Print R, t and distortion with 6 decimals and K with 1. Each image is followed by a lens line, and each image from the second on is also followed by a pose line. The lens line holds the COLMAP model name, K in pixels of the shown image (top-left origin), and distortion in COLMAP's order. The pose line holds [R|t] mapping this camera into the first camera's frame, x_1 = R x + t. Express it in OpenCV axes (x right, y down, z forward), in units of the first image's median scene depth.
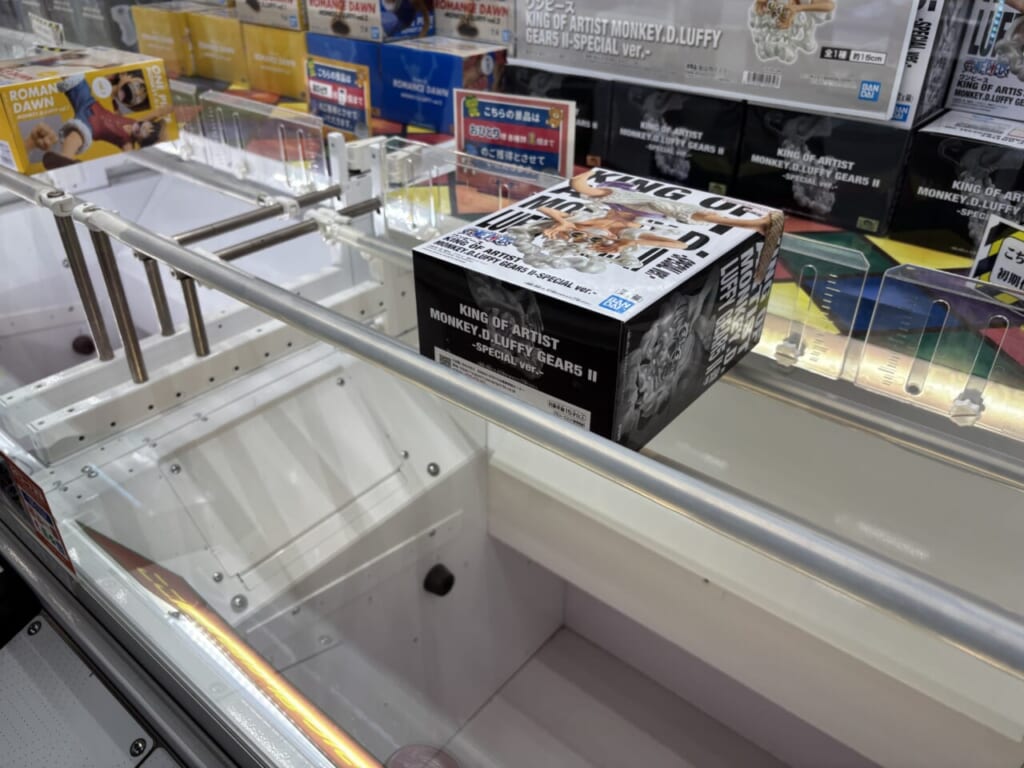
lens RADIAL K [[777.6, 0, 510.6], [0, 777.6, 384.3], [0, 0, 1]] dist [0.012474, -0.029700]
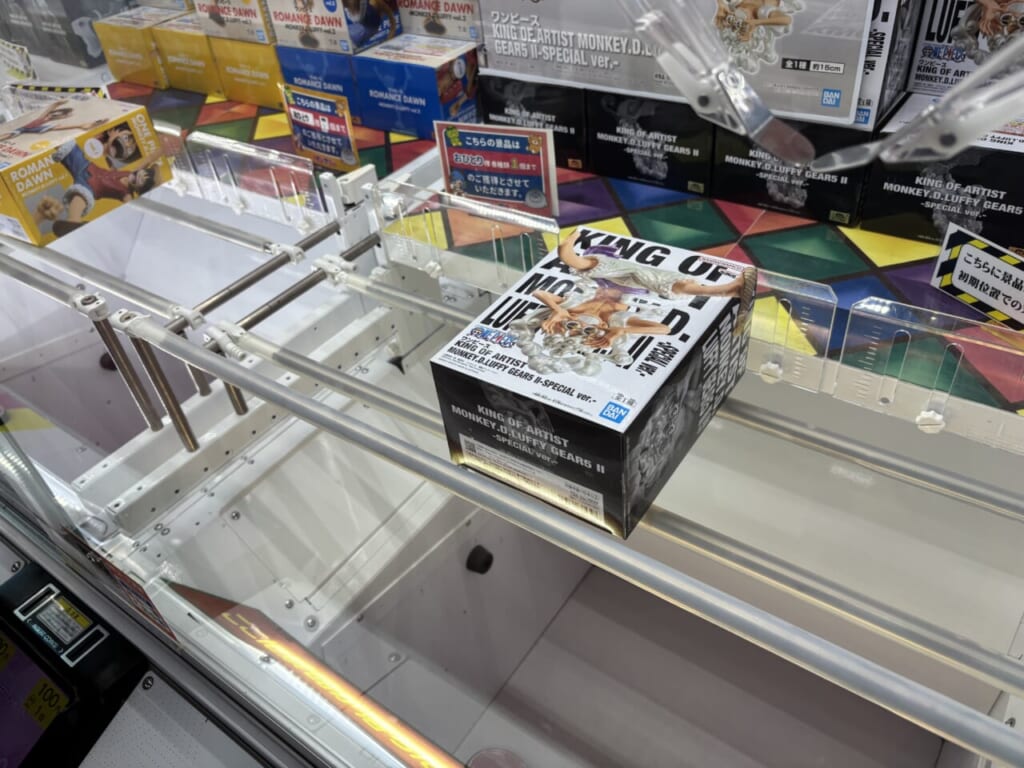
lens RADIAL K [[777.6, 0, 510.3], [0, 777.6, 384.1], [0, 0, 1]] dist [0.012474, -0.029700]
pose [[0.992066, -0.124308, -0.018759, 0.004793], [0.125700, 0.983182, 0.132484, -0.175293], [0.001975, -0.133791, 0.991008, -0.081129]]
